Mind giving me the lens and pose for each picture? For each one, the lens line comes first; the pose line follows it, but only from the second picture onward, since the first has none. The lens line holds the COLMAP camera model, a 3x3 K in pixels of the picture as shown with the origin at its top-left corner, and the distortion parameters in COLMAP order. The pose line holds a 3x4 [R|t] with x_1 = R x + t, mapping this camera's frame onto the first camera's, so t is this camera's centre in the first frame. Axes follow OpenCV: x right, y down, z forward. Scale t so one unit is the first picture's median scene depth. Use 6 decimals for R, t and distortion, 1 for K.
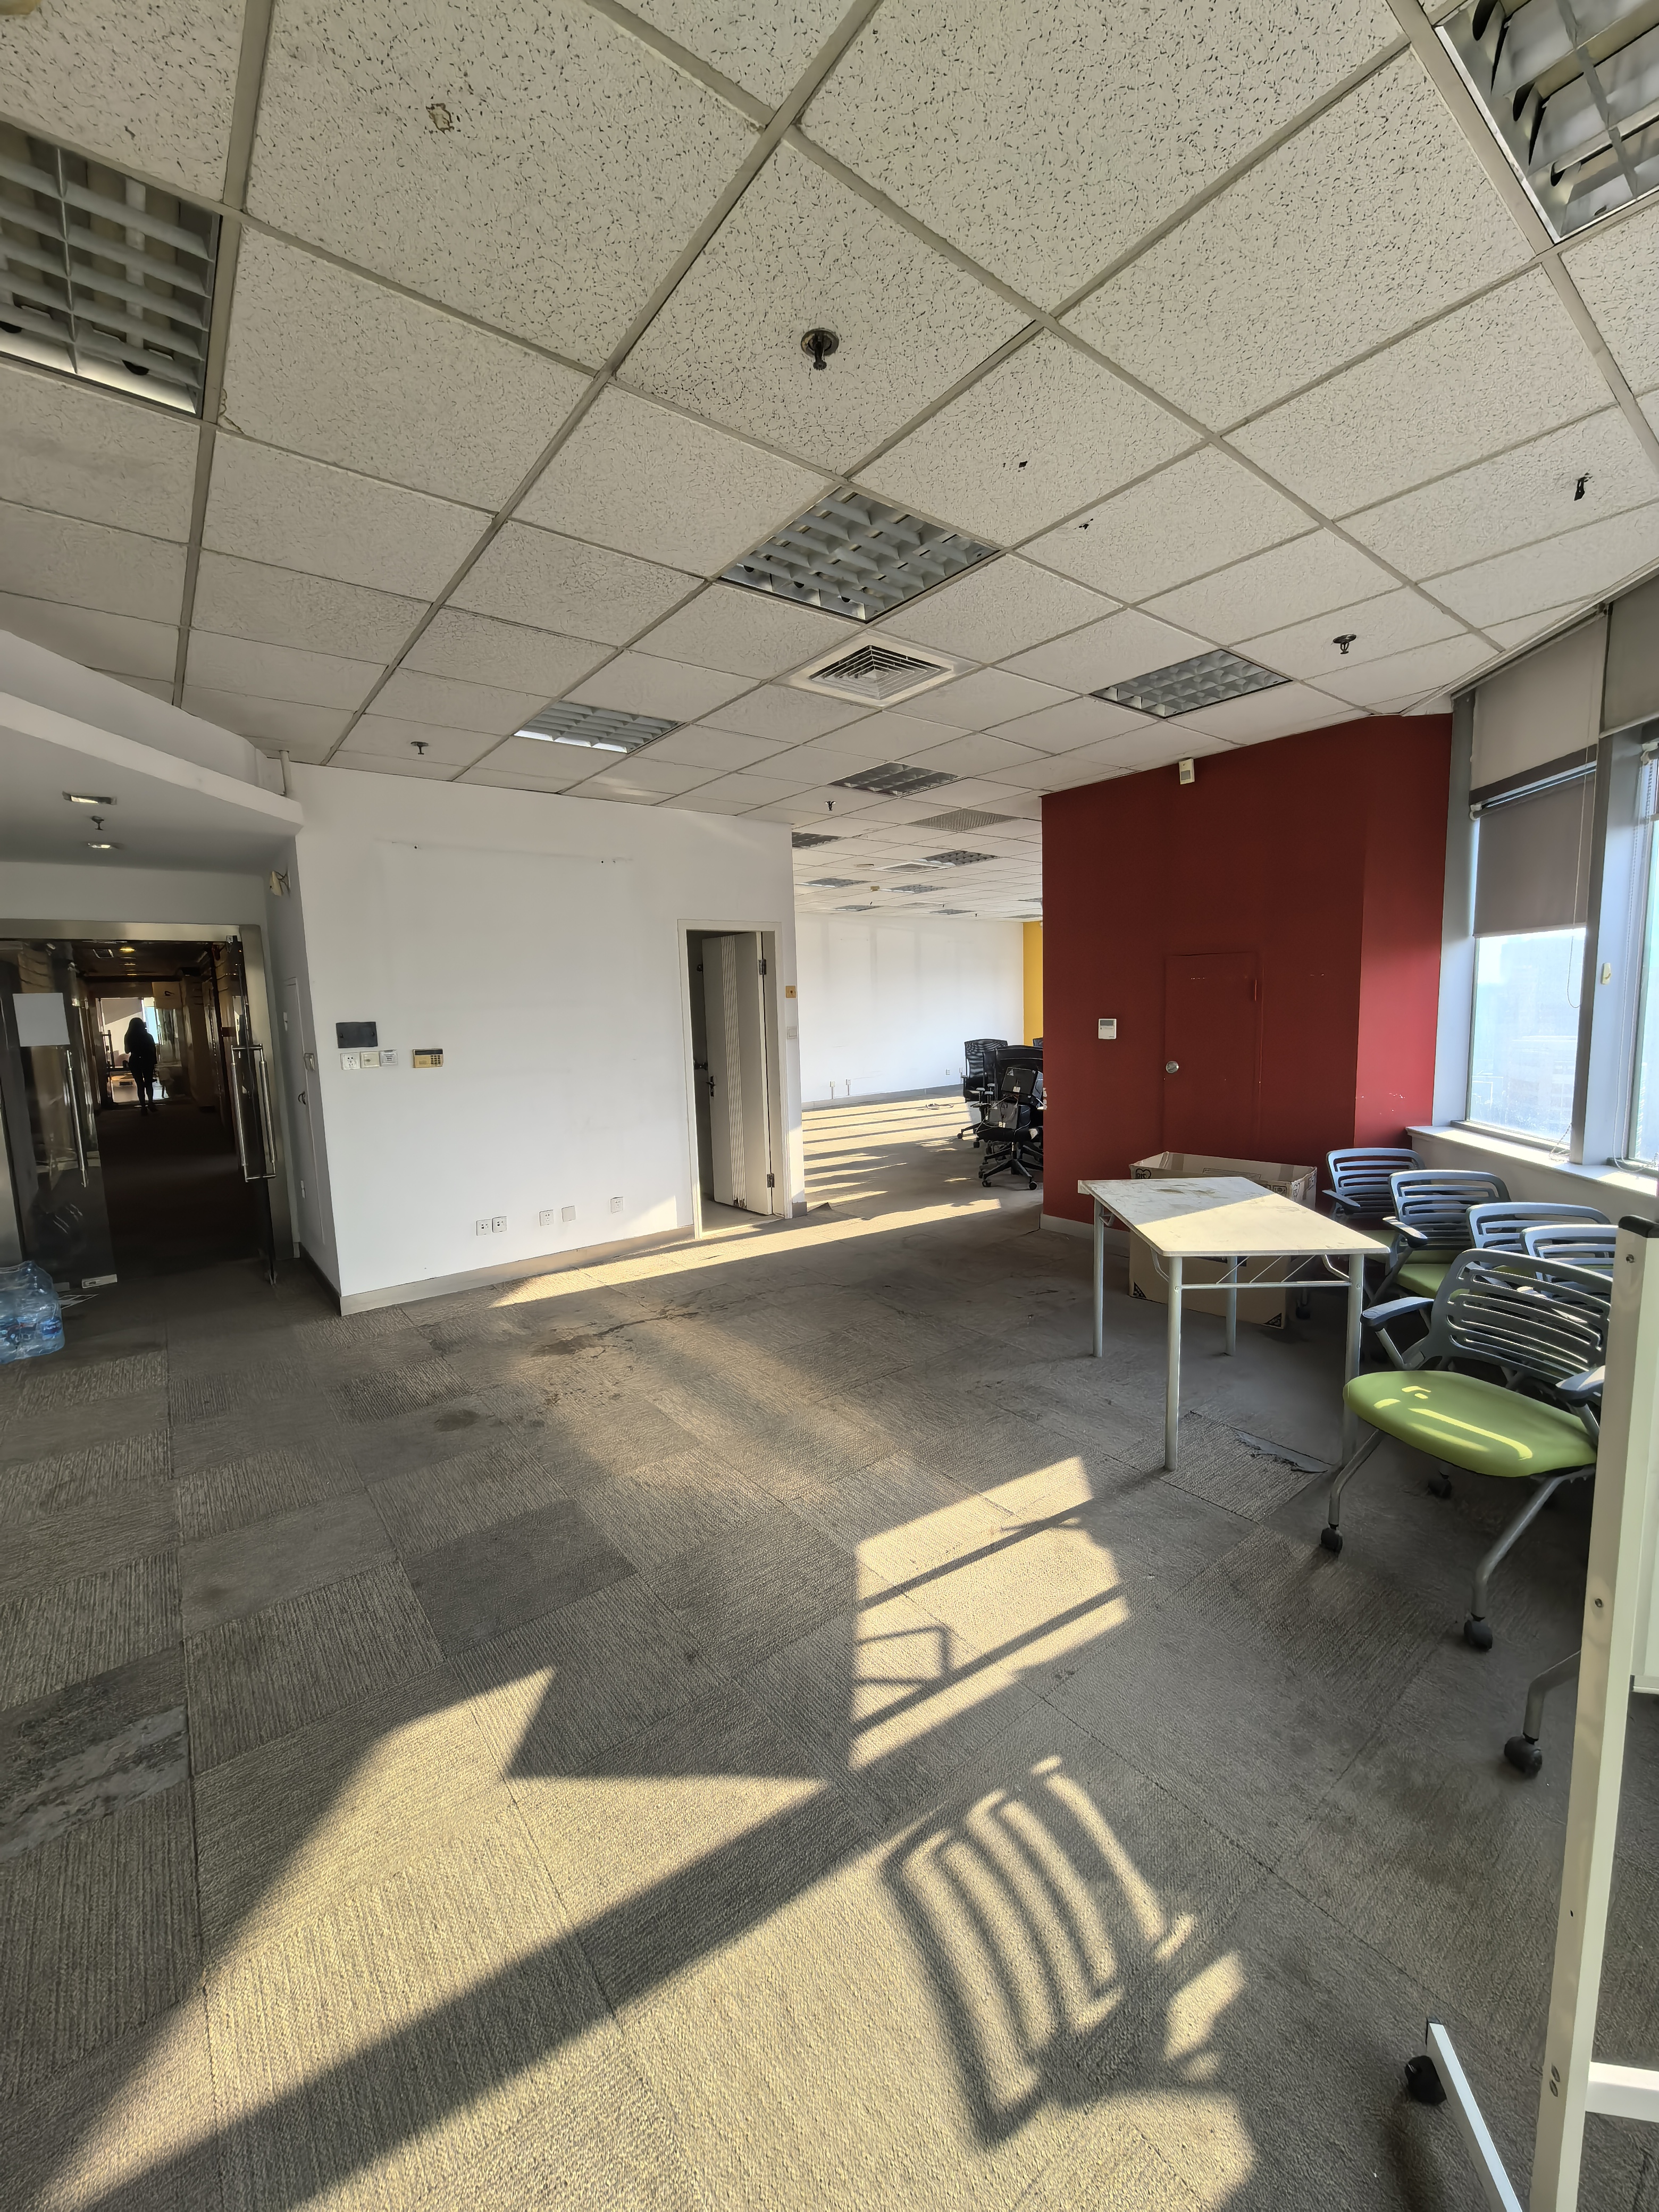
lens RADIAL K [[871.2, 0, 827.6], [0, 871.2, 1109.6], [0, 0, 1]] dist [-0.006430, 0.003599]
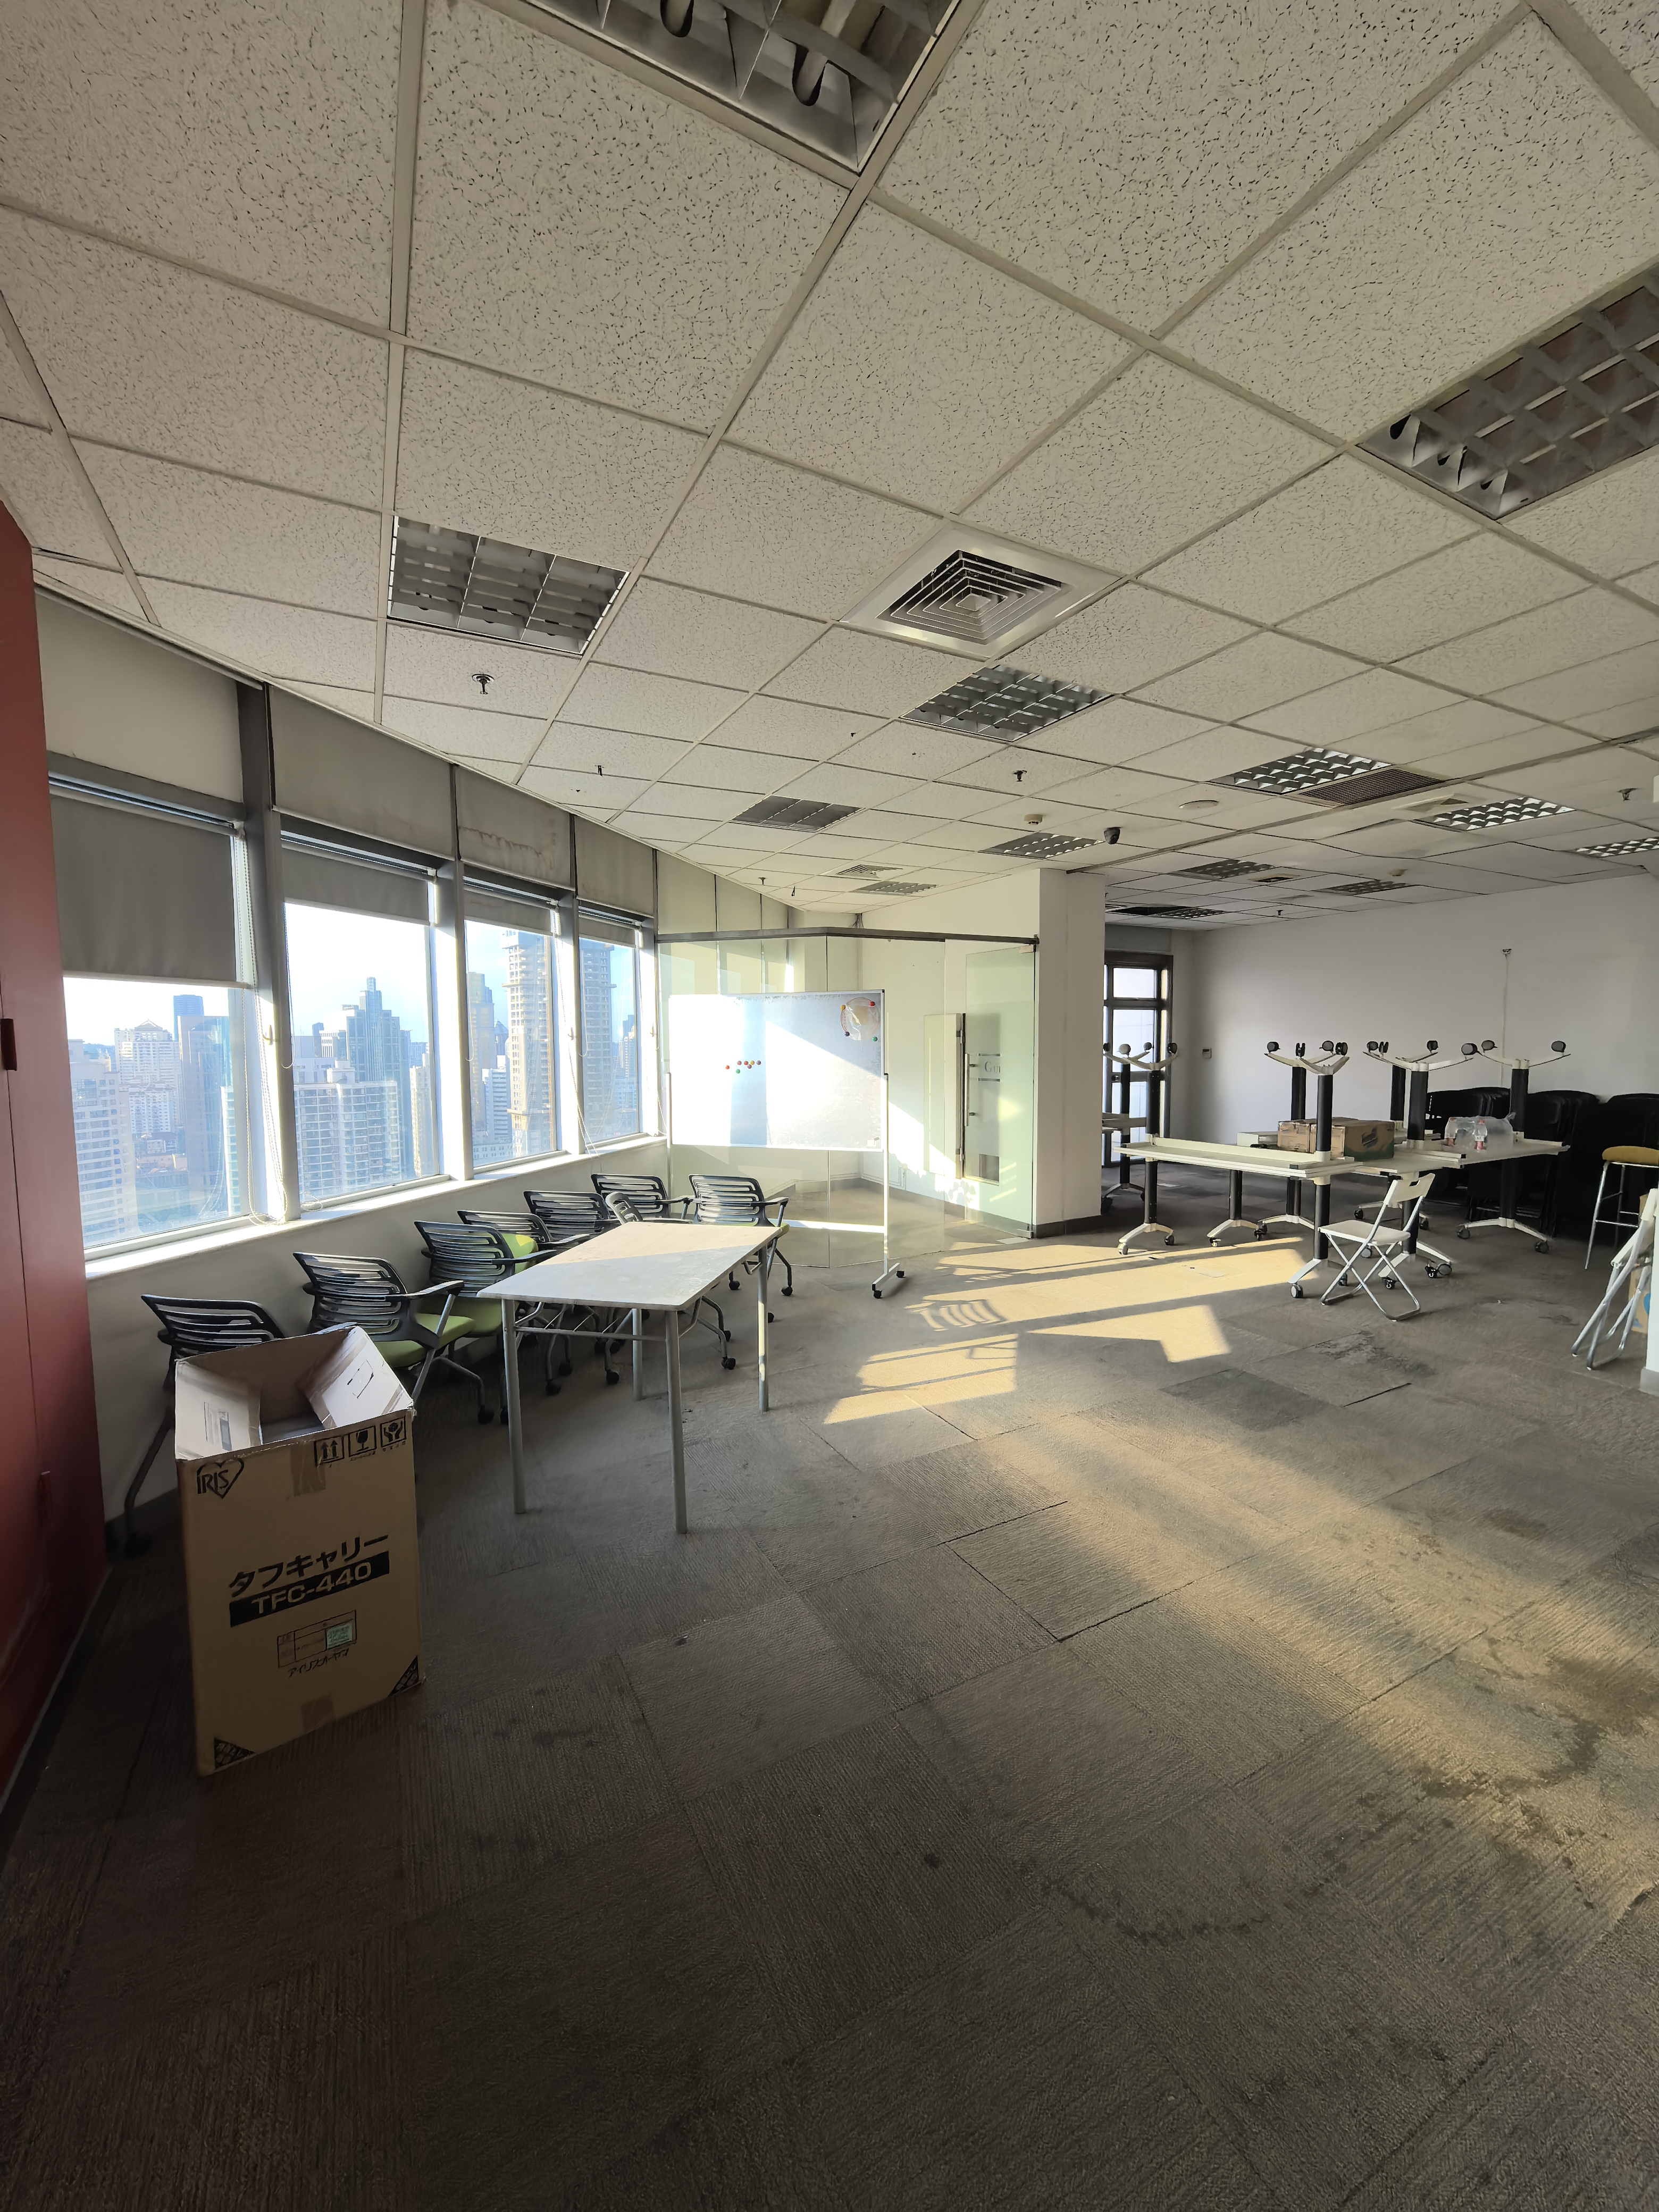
lens RADIAL K [[871.2, 0, 830.9], [0, 871.2, 1104.2], [0, 0, 1]] dist [-0.006430, 0.003599]
pose [[-0.984369, 0.028070, 0.173868, 0.083739], [0.060624, 0.980892, 0.184868, -0.336732], [-0.165356, 0.192519, -0.967261, 2.807071]]
